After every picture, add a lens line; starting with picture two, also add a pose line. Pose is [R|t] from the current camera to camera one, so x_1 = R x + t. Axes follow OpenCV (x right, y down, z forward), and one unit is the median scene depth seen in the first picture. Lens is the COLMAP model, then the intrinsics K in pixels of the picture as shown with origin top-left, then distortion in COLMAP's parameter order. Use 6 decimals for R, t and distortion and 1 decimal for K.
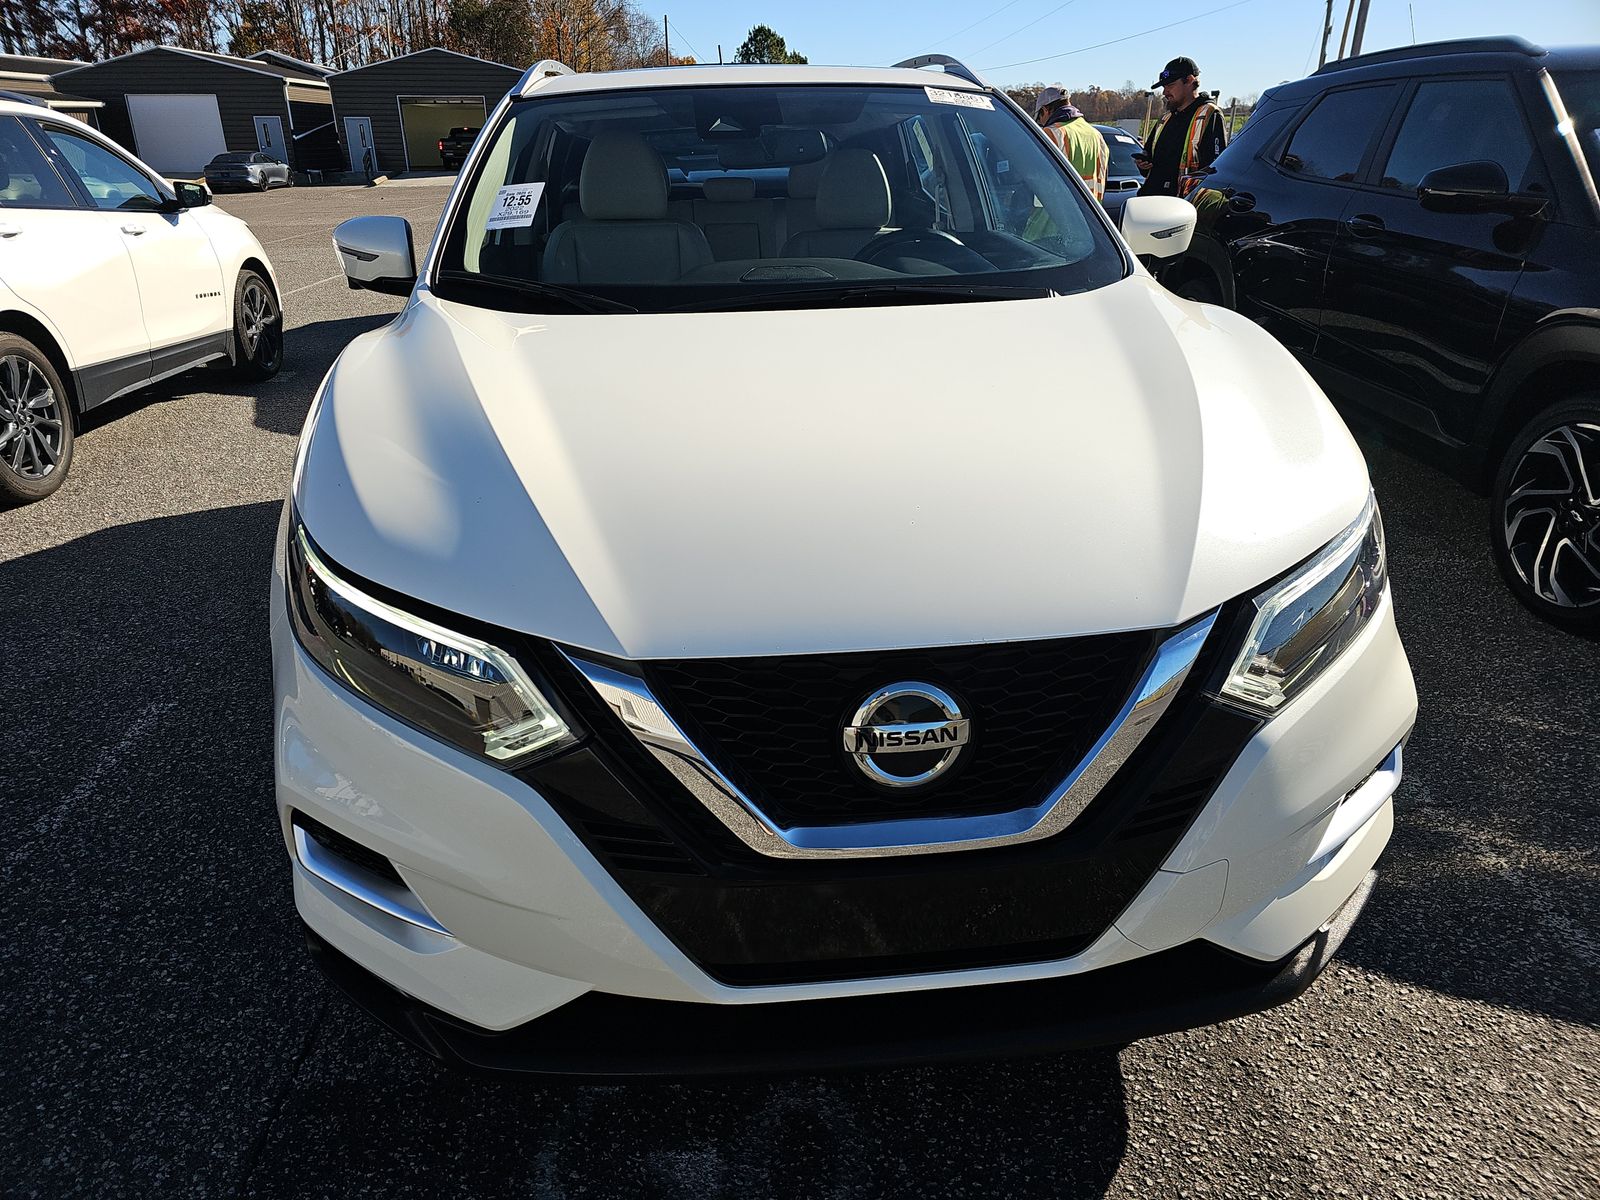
lens RADIAL K [[1018.1, 0, 786.6], [0, 1018.1, 626.0], [0, 0, 1]] dist [0.063423, -0.070895]
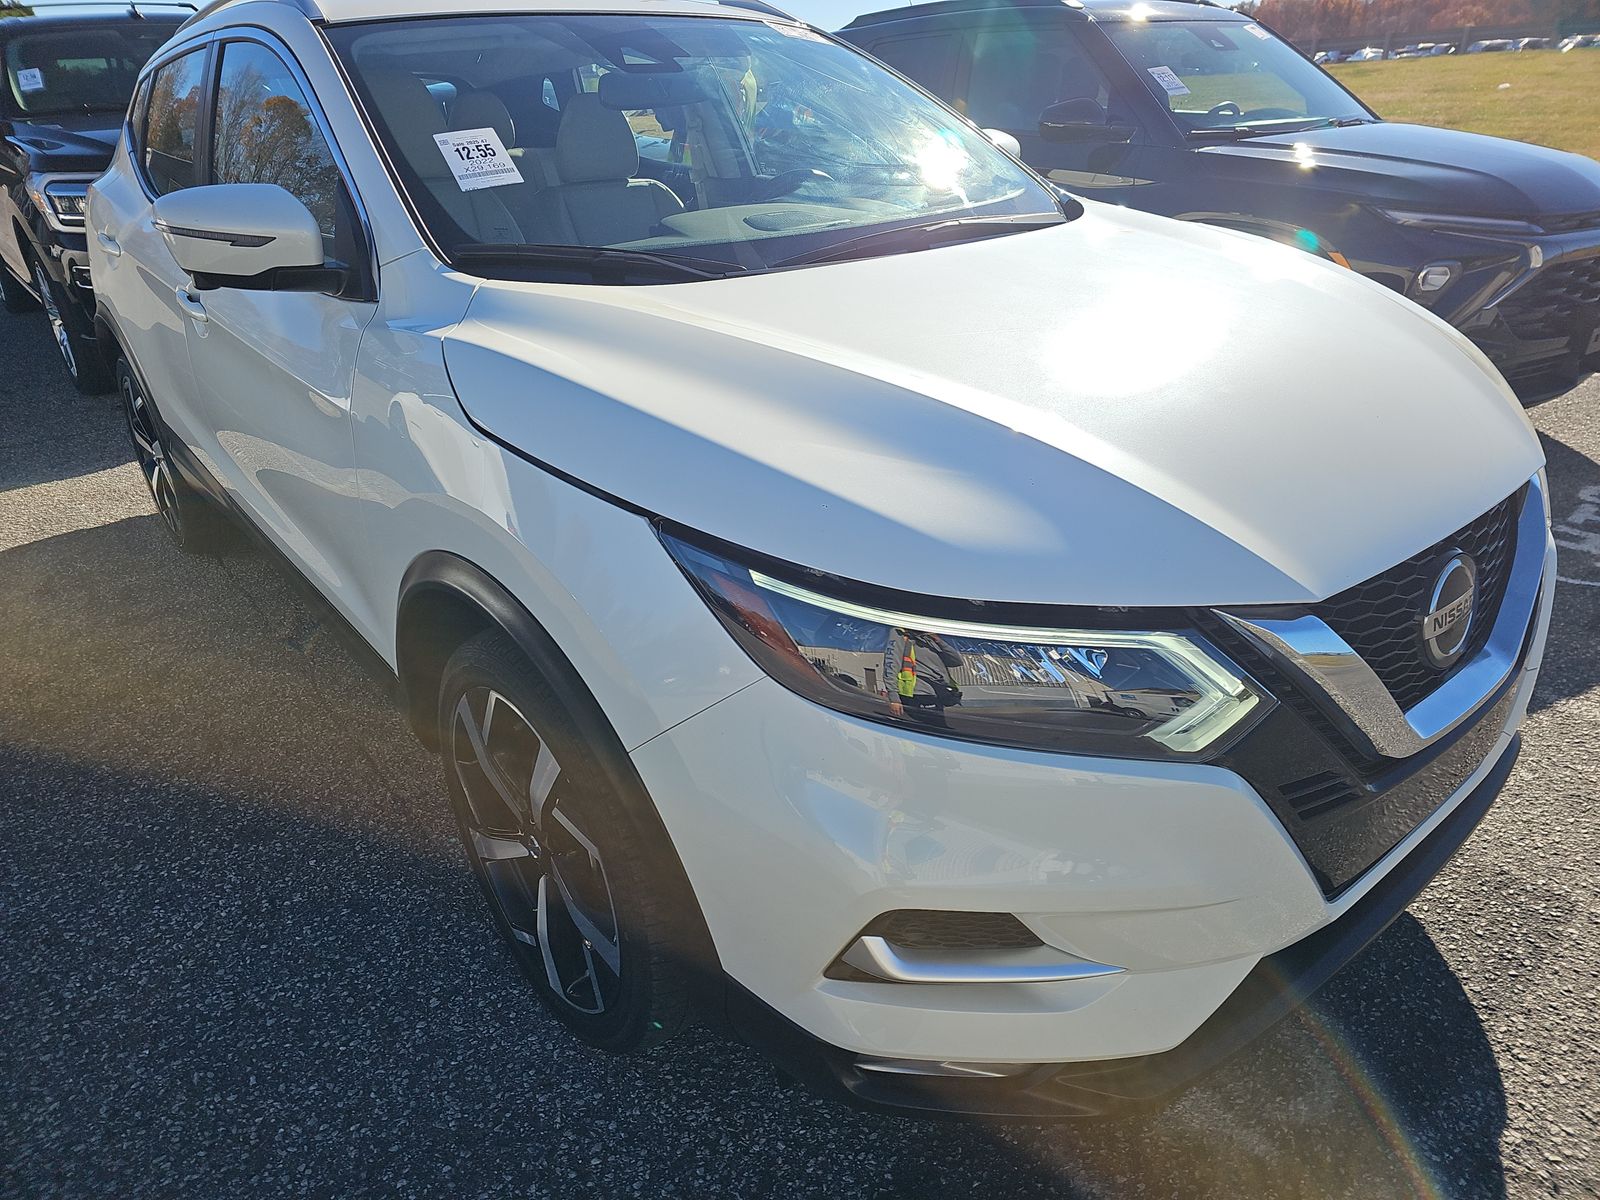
lens RADIAL K [[1018.1, 0, 786.6], [0, 1018.1, 626.0], [0, 0, 1]] dist [0.063423, -0.070895]
pose [[0.837747, -0.268171, 0.475672, -0.958438], [0.250616, 0.962762, 0.101397, -0.151168], [-0.485150, 0.034267, 0.873759, 0.381193]]
